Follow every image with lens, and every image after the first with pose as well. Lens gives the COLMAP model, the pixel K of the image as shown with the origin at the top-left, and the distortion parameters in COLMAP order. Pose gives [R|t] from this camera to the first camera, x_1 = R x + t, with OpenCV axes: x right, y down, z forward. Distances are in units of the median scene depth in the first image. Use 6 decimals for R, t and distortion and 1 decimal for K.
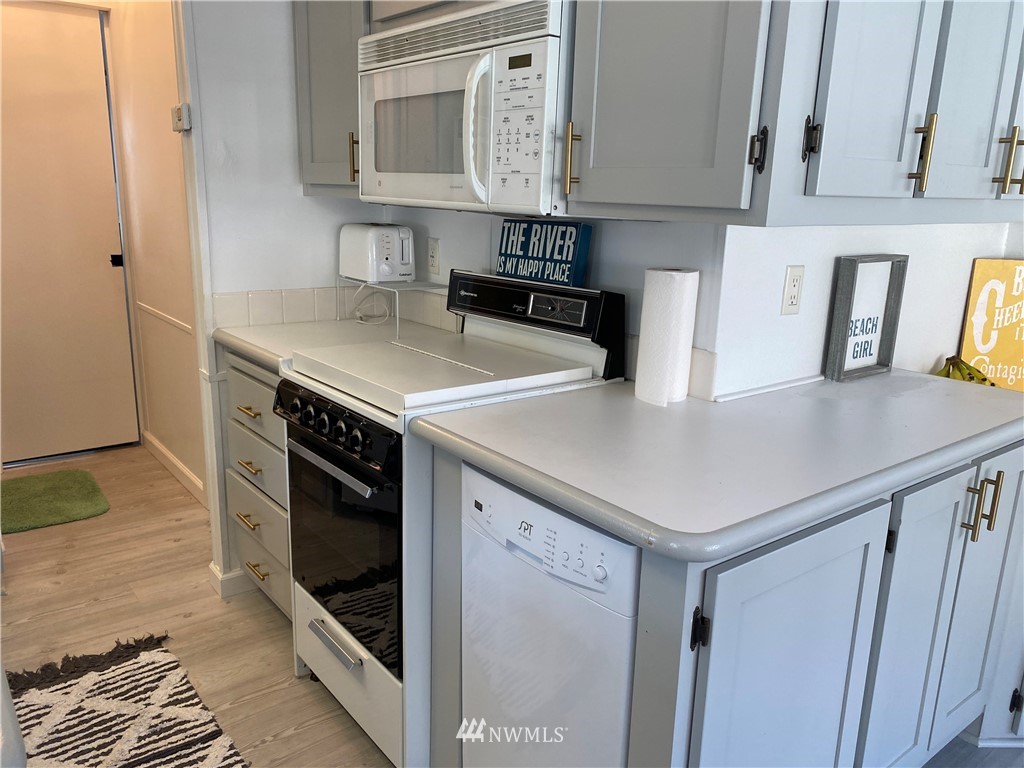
lens RADIAL K [[777.2, 0, 510.3], [0, 777.2, 385.5], [0, 0, 1]] dist [0.014250, -0.006364]
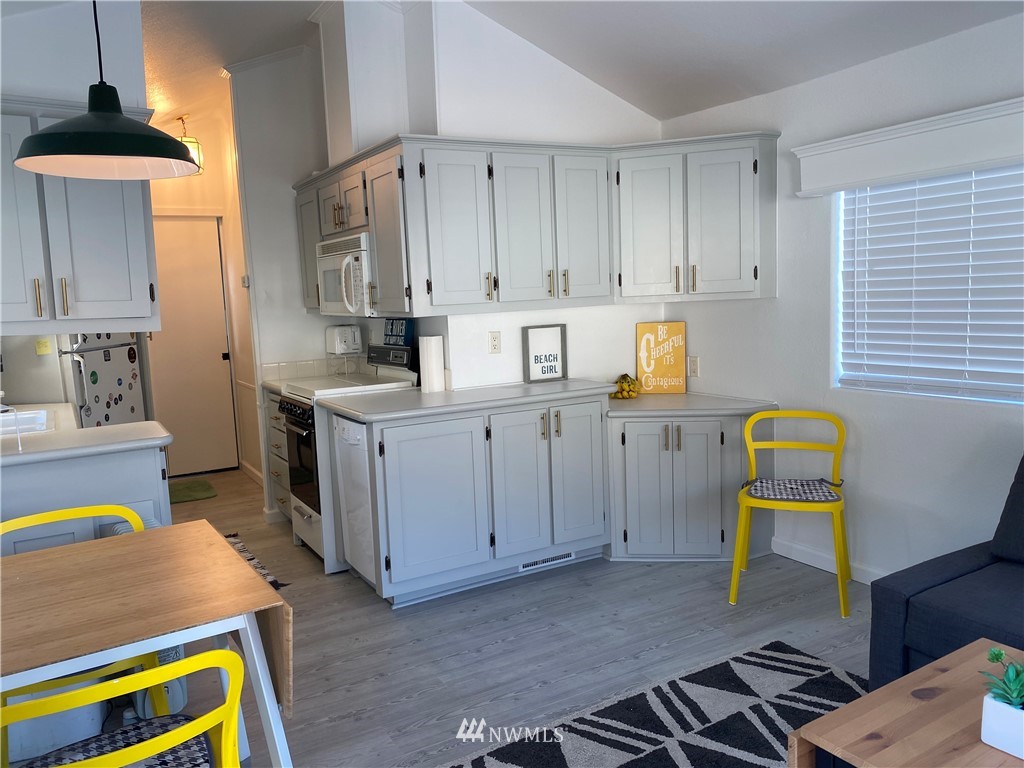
lens RADIAL K [[777.2, 0, 515.4], [0, 777.2, 383.8], [0, 0, 1]] dist [0.014250, -0.006364]
pose [[0.988879, -0.052336, -0.139206, 0.620533], [0.034656, 0.991358, -0.126527, 0.239332], [0.144625, 0.120296, 0.982147, -0.997283]]
